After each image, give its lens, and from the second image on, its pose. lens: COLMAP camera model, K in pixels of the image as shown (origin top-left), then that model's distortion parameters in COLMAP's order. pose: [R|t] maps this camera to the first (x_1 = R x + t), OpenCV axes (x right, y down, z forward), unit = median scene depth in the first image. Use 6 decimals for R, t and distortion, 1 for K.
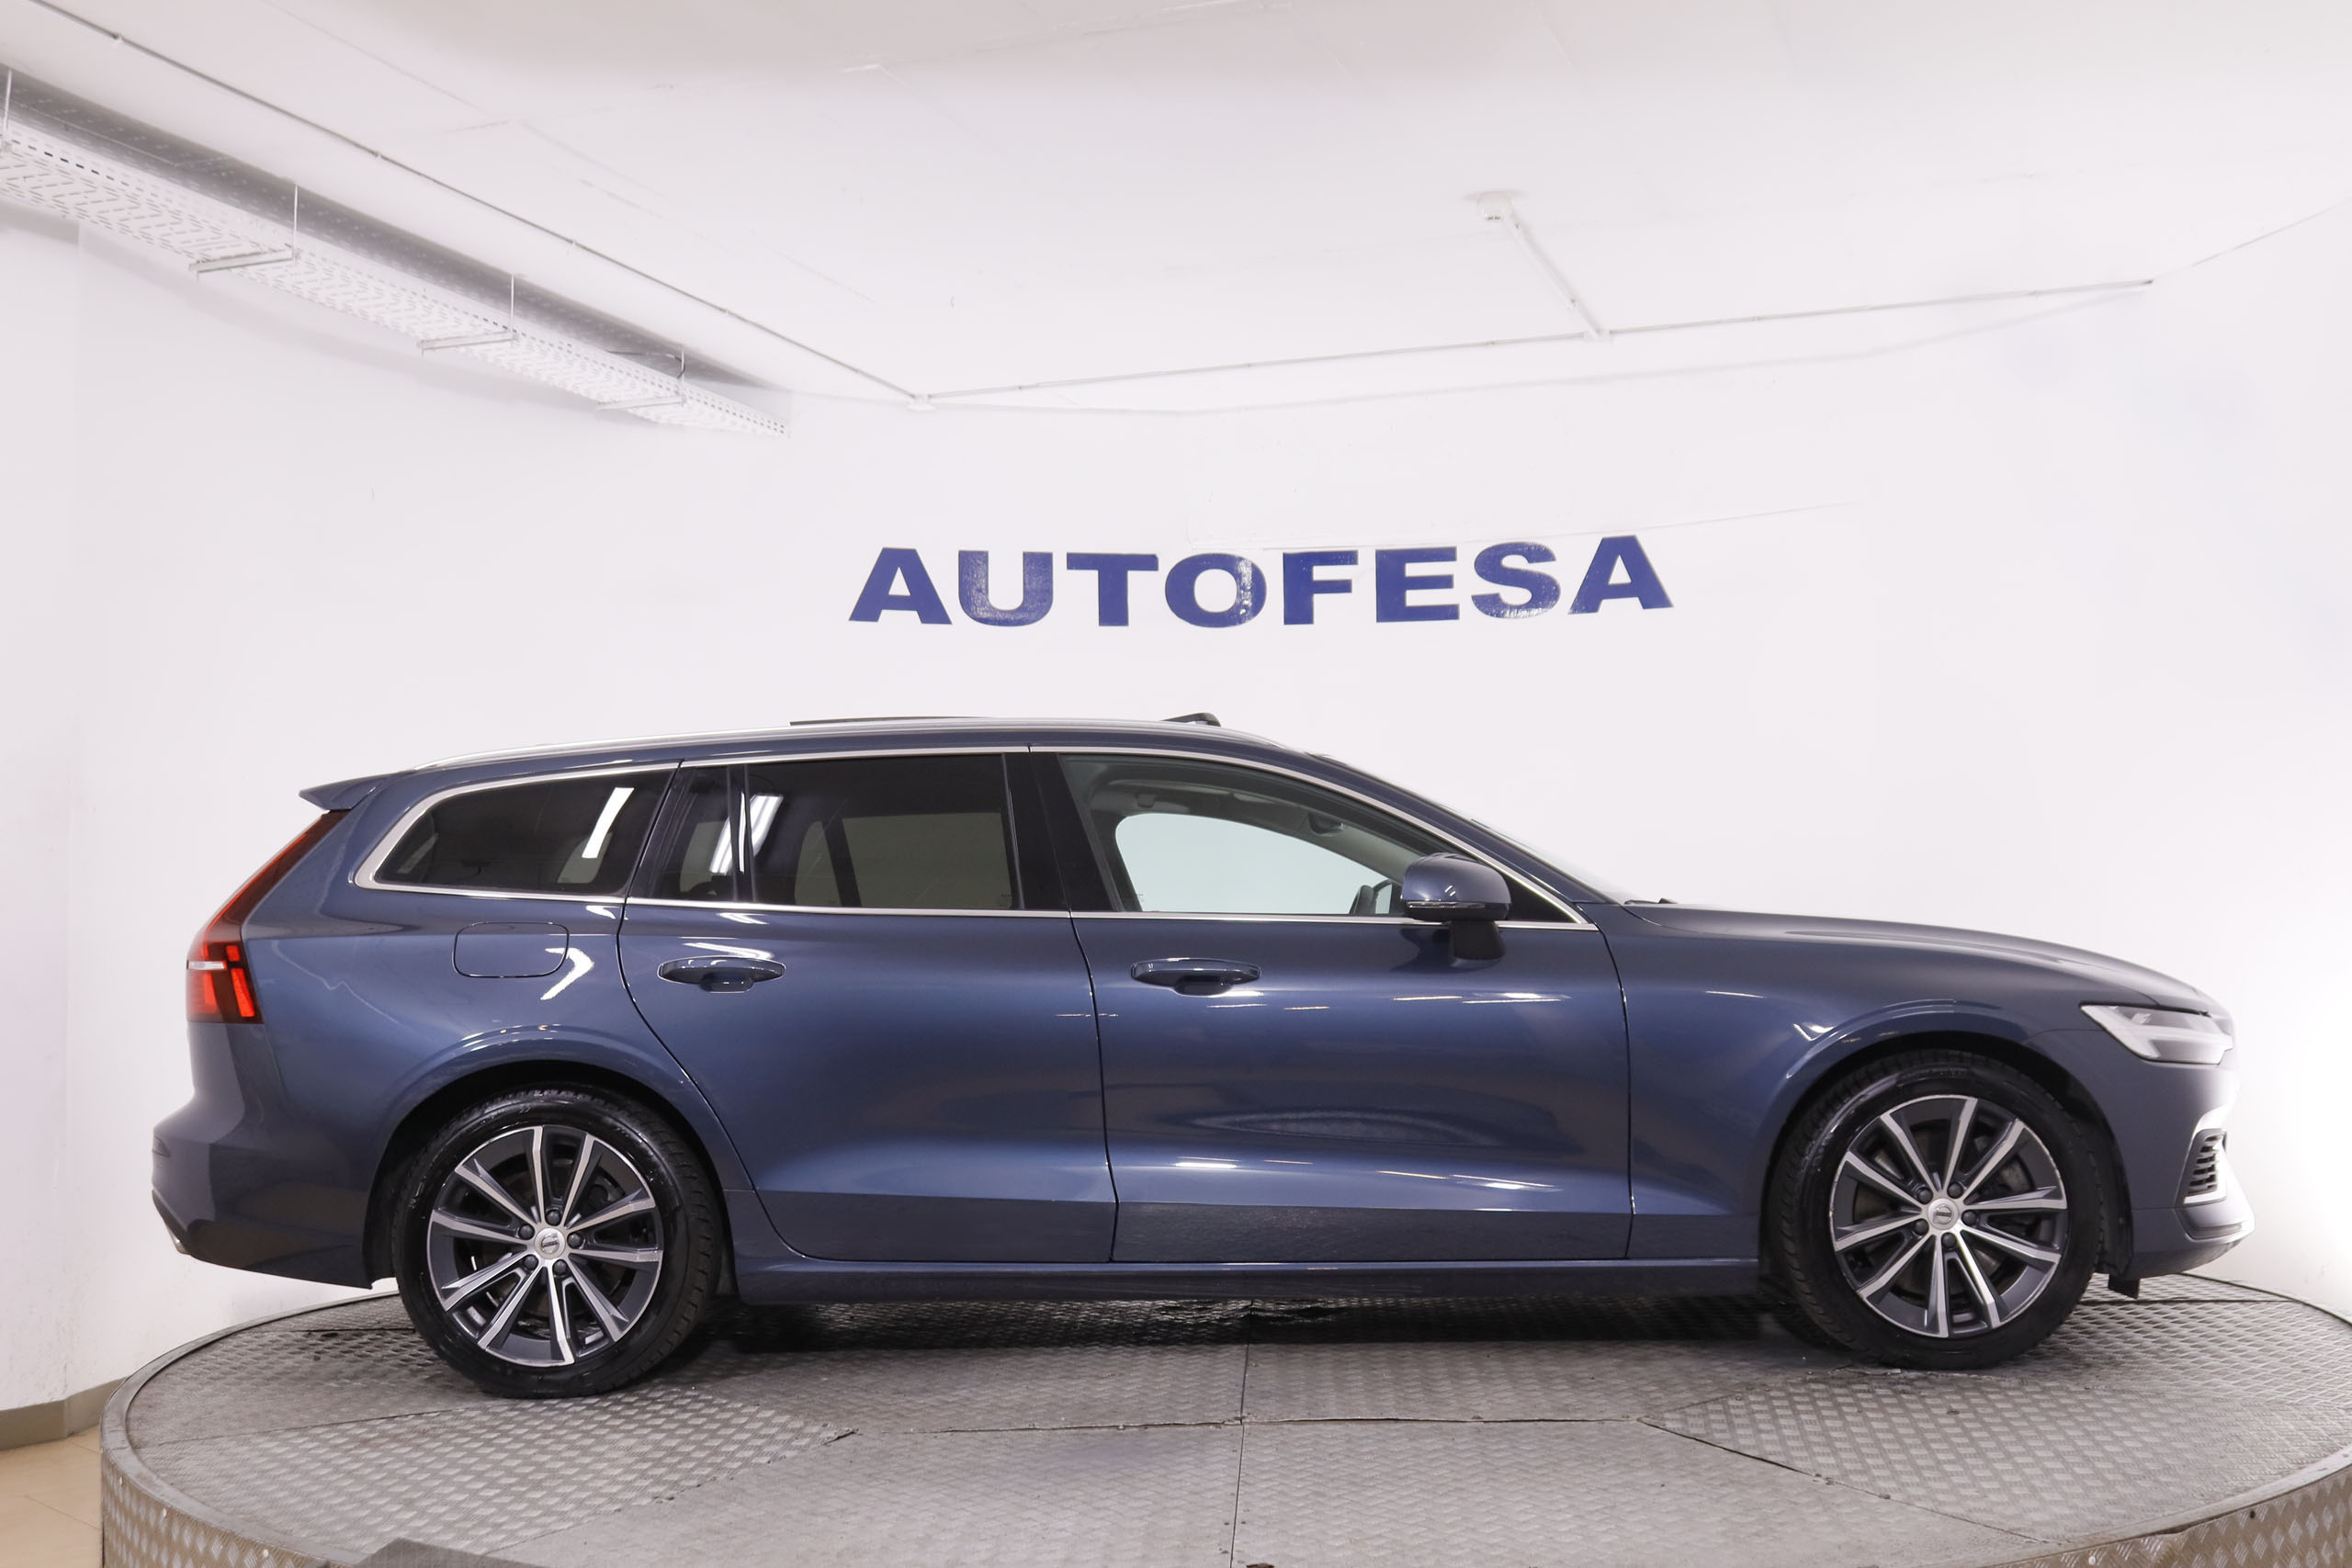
lens RADIAL K [[2452.7, 0, 1161.6], [0, 2452.7, 779.9], [0, 0, 1]] dist [-0.127373, 0.151525]
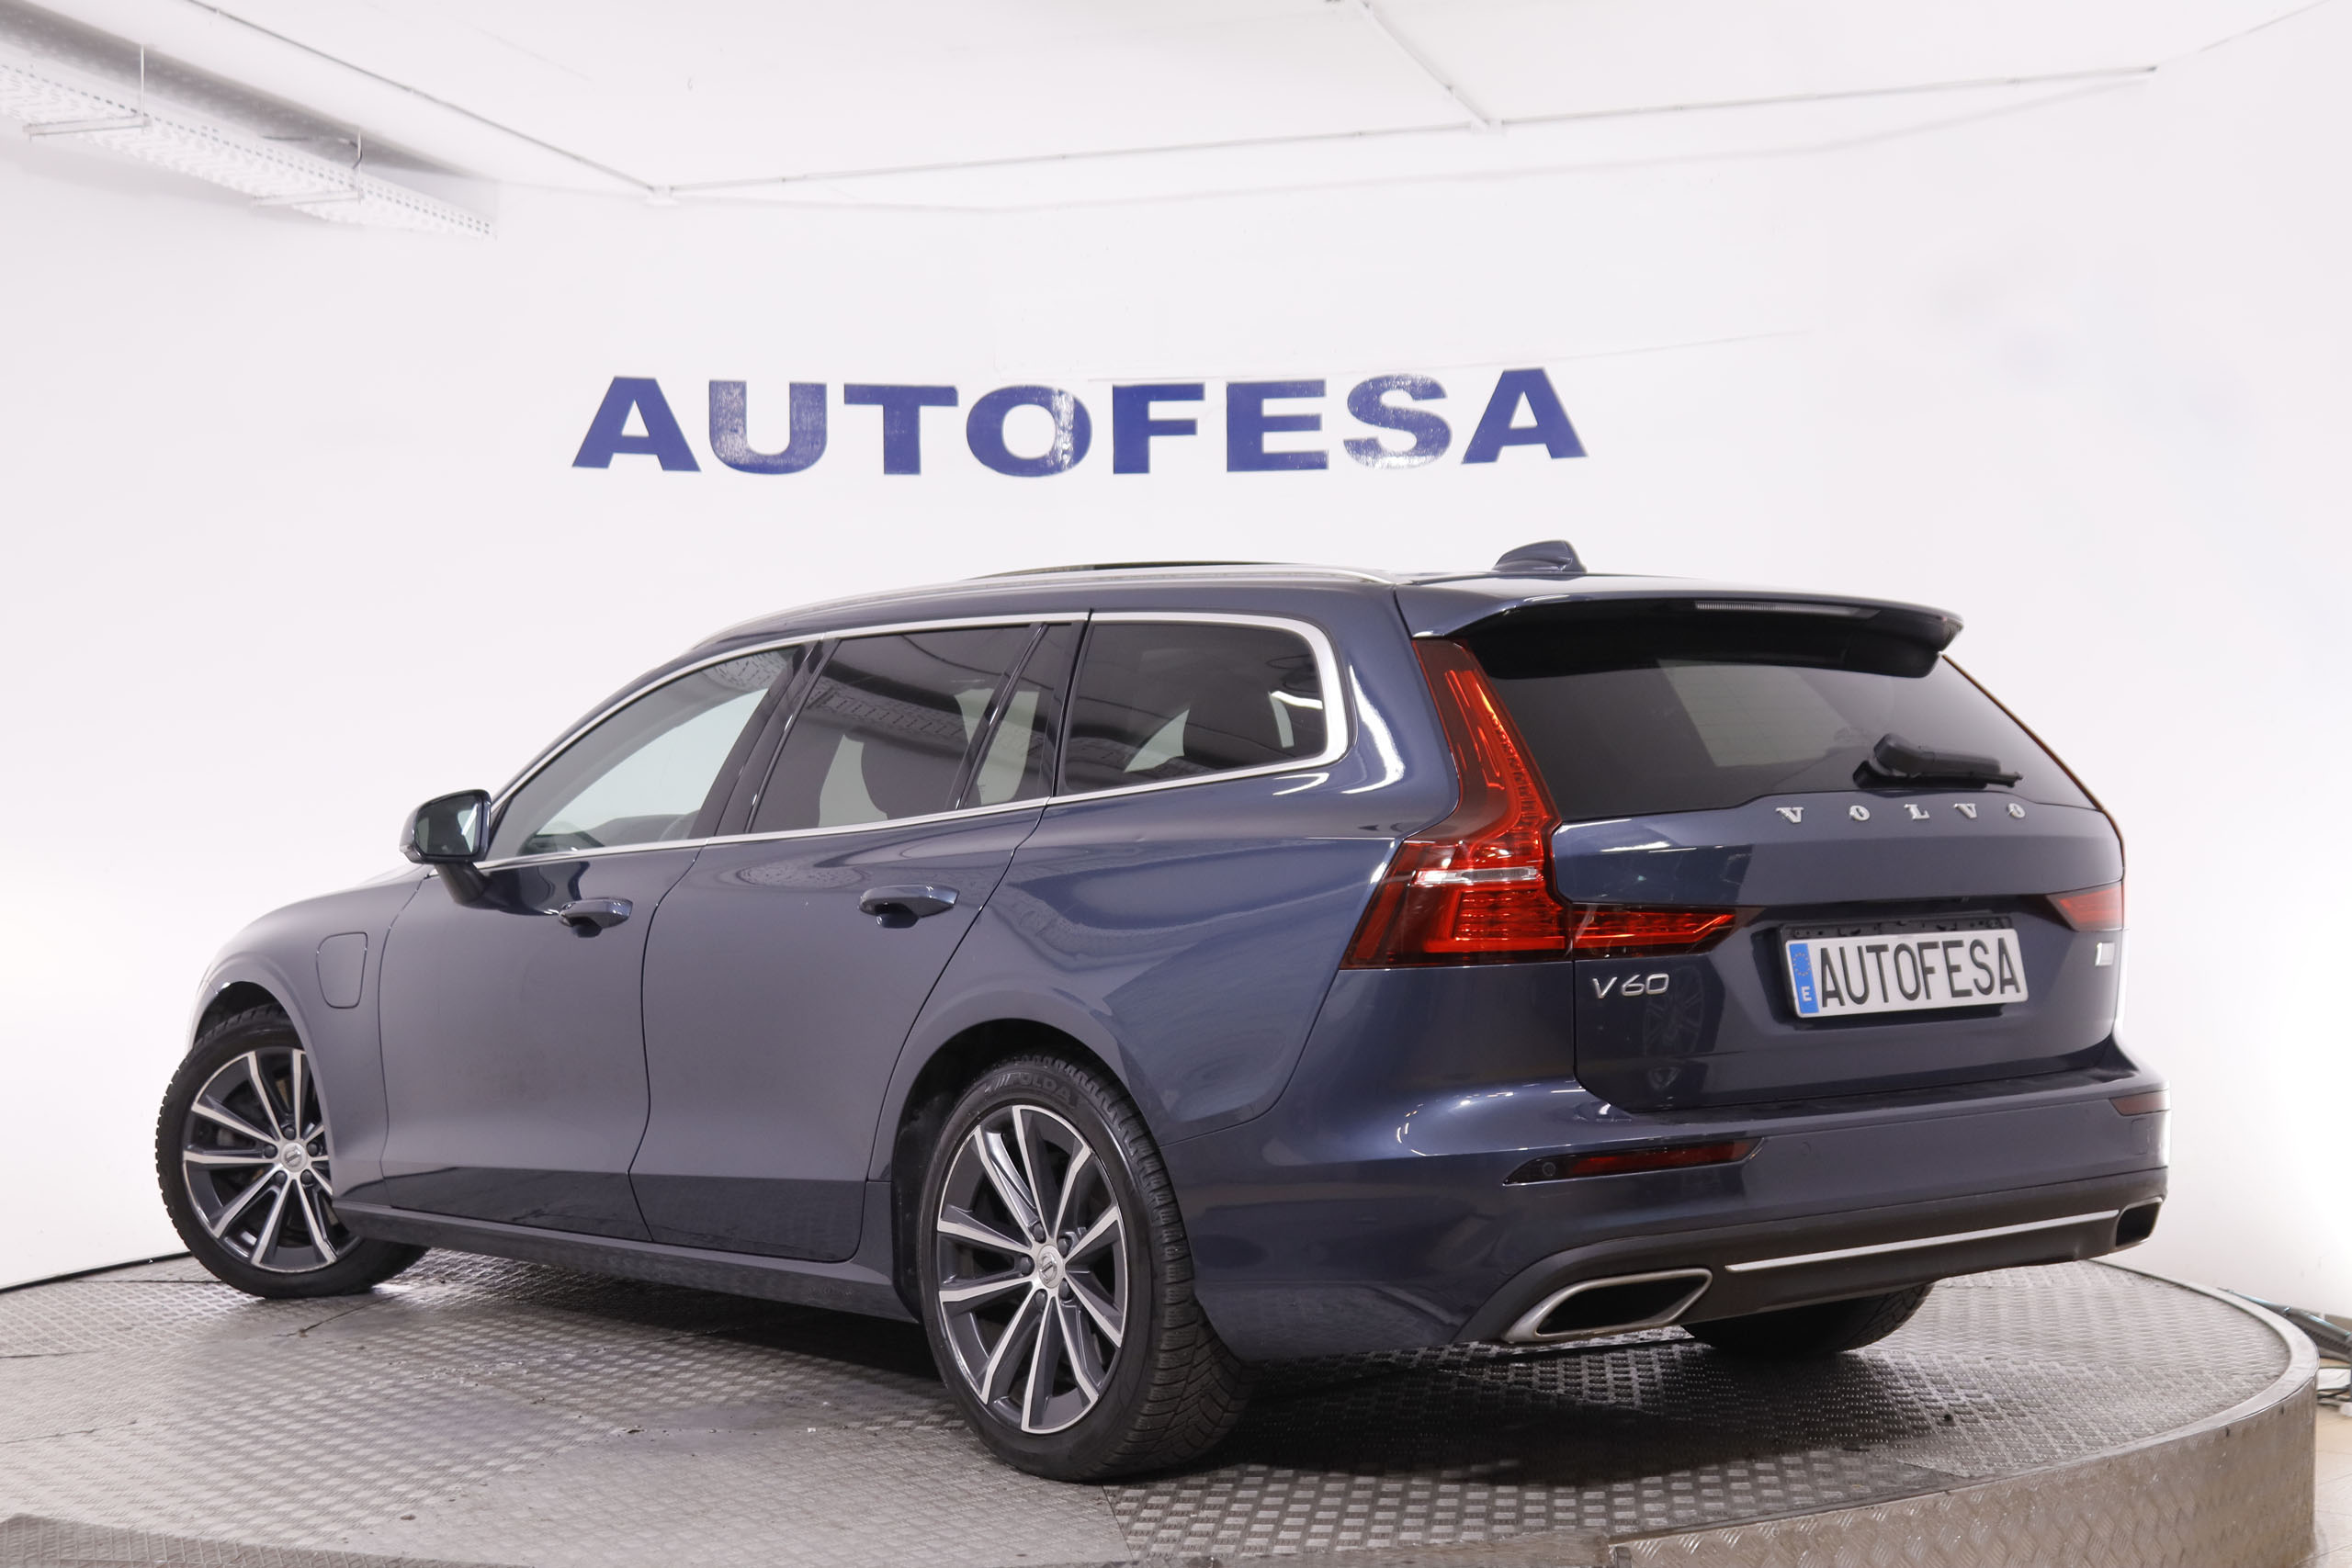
lens RADIAL K [[3307.2, 0, 1174.4], [0, 3307.2, 748.3], [0, 0, 1]] dist [-0.058133, 0.126778]
pose [[0.999217, 0.003289, 0.039429, 0.030811], [-0.004538, 0.999489, 0.031626, -0.008358], [-0.039305, -0.031780, 0.998722, -0.107485]]
